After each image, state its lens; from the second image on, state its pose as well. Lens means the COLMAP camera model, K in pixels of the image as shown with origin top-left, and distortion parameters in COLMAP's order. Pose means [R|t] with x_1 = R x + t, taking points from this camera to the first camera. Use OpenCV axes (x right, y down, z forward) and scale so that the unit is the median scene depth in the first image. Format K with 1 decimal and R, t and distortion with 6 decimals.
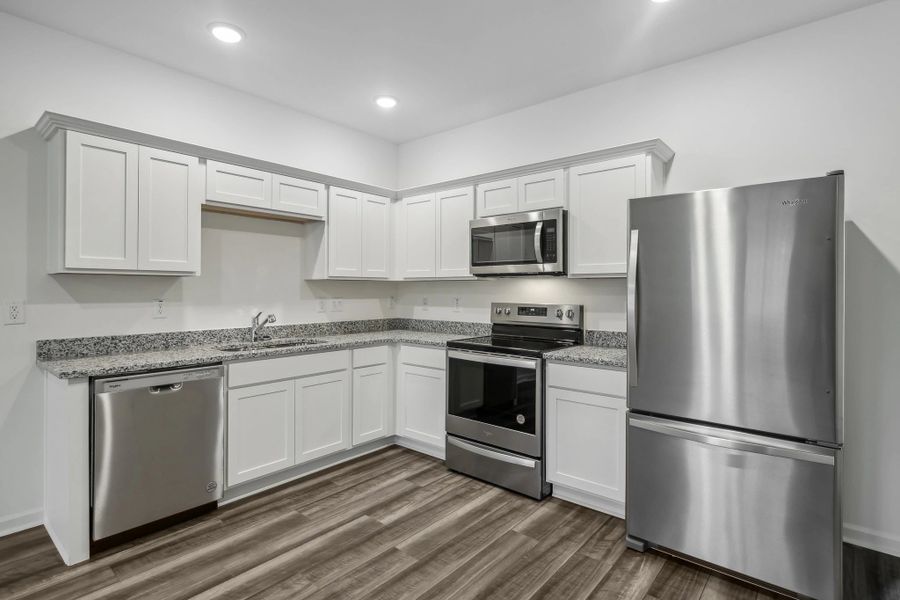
lens RADIAL K [[450.8, 0, 451.5], [0, 450.8, 285.3], [0, 0, 1]] dist [0.001589, 0.000582]
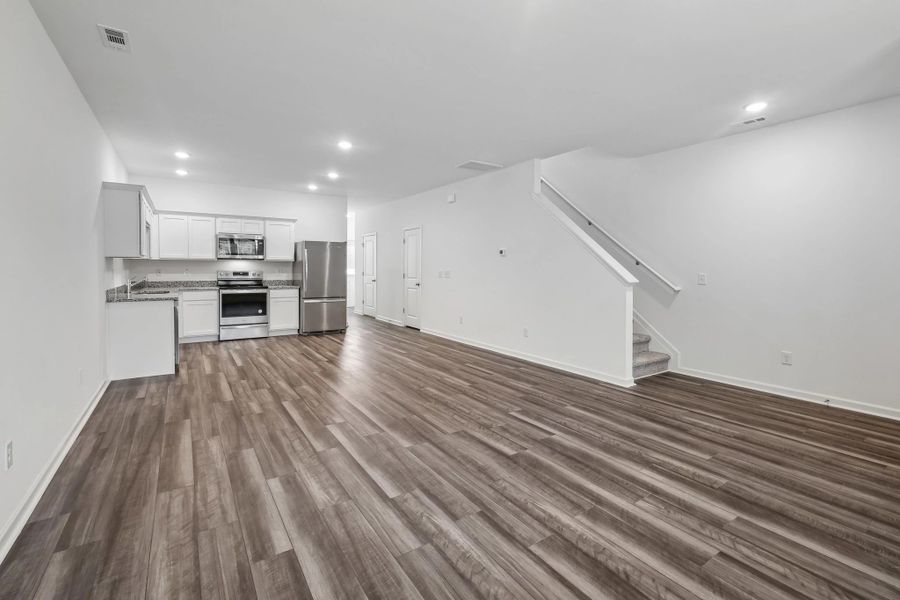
lens RADIAL K [[402.8, 0, 445.9], [0, 402.8, 290.9], [0, 0, 1]] dist [-0.000655, -0.000036]
pose [[0.282563, -0.057911, 0.957499, -1.804903], [-0.017994, 0.997680, 0.065652, -0.014428], [-0.959080, -0.035780, 0.280866, -0.762600]]
